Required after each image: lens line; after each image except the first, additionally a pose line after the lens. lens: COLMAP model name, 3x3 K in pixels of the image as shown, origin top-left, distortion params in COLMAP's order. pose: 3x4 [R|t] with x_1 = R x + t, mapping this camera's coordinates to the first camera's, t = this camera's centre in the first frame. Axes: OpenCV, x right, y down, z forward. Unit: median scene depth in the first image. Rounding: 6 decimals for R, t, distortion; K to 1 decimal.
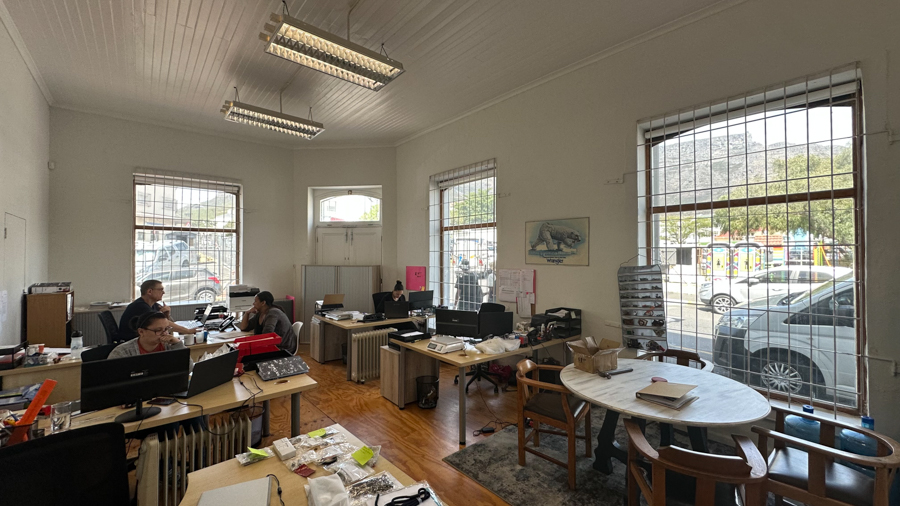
lens RADIAL K [[361.1, 0, 450.6], [0, 361.1, 253.2], [0, 0, 1]] dist [-0.002837, 0.001046]
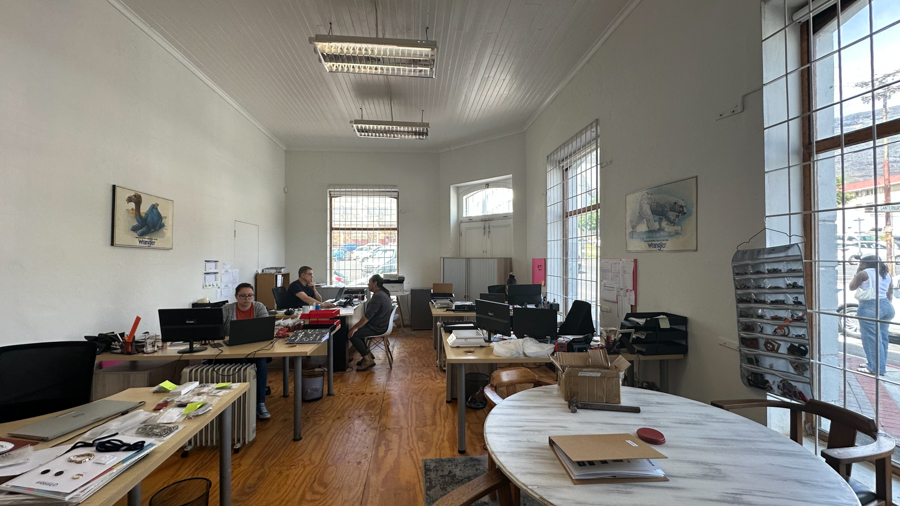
lens RADIAL K [[361.1, 0, 449.1], [0, 361.1, 252.8], [0, 0, 1]] dist [-0.002837, 0.001046]
pose [[0.813605, -0.009184, -0.581346, 0.425347], [0.010074, 0.999948, -0.001697, 0.037724], [0.581331, -0.004476, 0.813655, 0.223932]]
